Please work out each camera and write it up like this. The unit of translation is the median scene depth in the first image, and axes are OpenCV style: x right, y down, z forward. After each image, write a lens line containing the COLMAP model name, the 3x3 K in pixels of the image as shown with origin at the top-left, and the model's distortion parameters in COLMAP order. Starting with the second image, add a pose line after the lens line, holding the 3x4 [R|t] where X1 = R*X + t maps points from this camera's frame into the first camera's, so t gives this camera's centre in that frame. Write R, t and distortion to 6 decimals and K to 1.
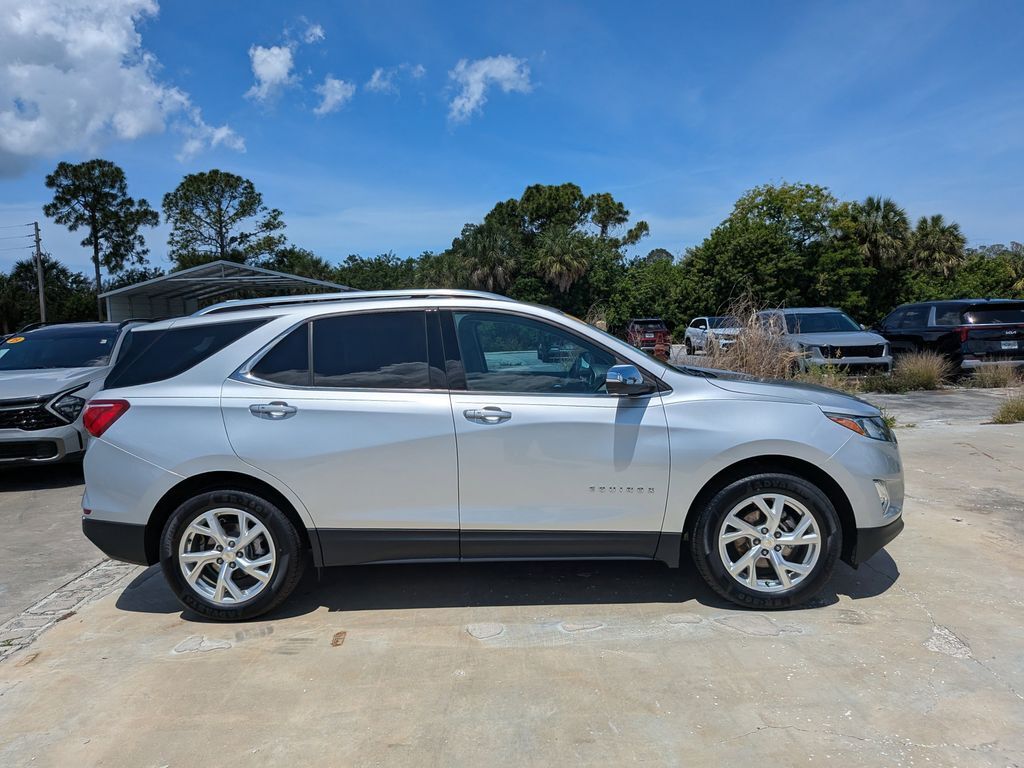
lens RADIAL K [[763.1, 0, 512.1], [0, 763.1, 423.6], [0, 0, 1]] dist [0.006384, -0.001583]
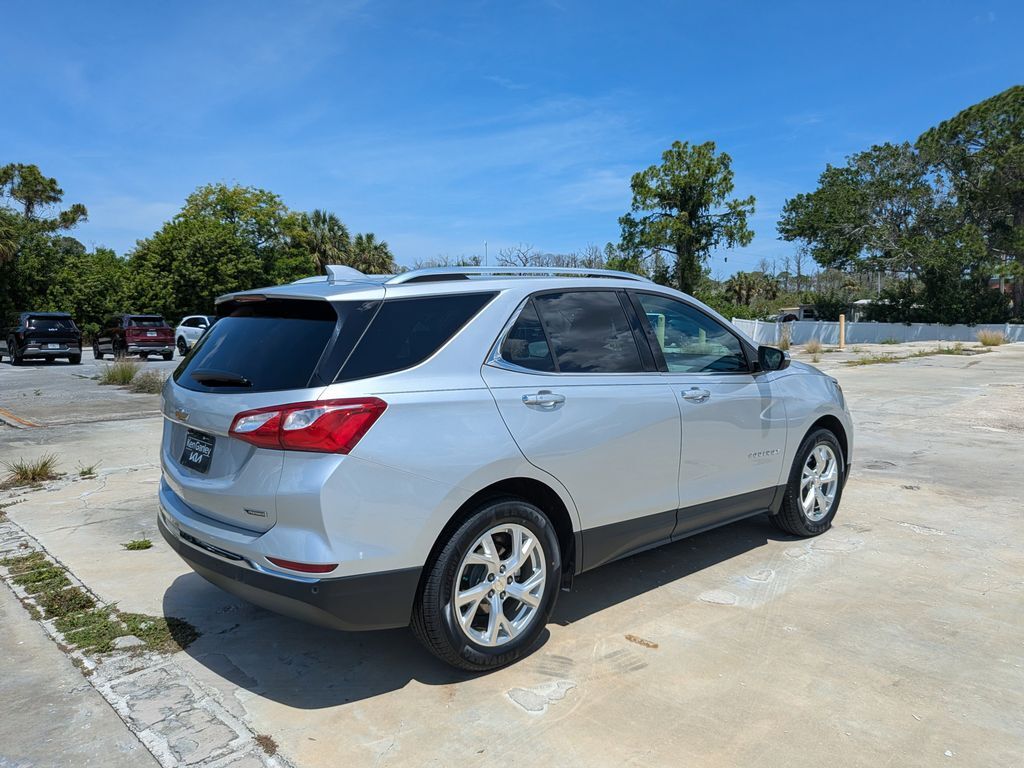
lens RADIAL K [[779.0, 0, 509.6], [0, 779.0, 387.1], [0, 0, 1]] dist [-0.001847, -0.011287]
pose [[0.706234, -0.032551, 0.707230, -0.121687], [0.070930, 0.997170, -0.024934, -0.001737], [-0.704417, 0.067773, 0.706544, 0.051757]]
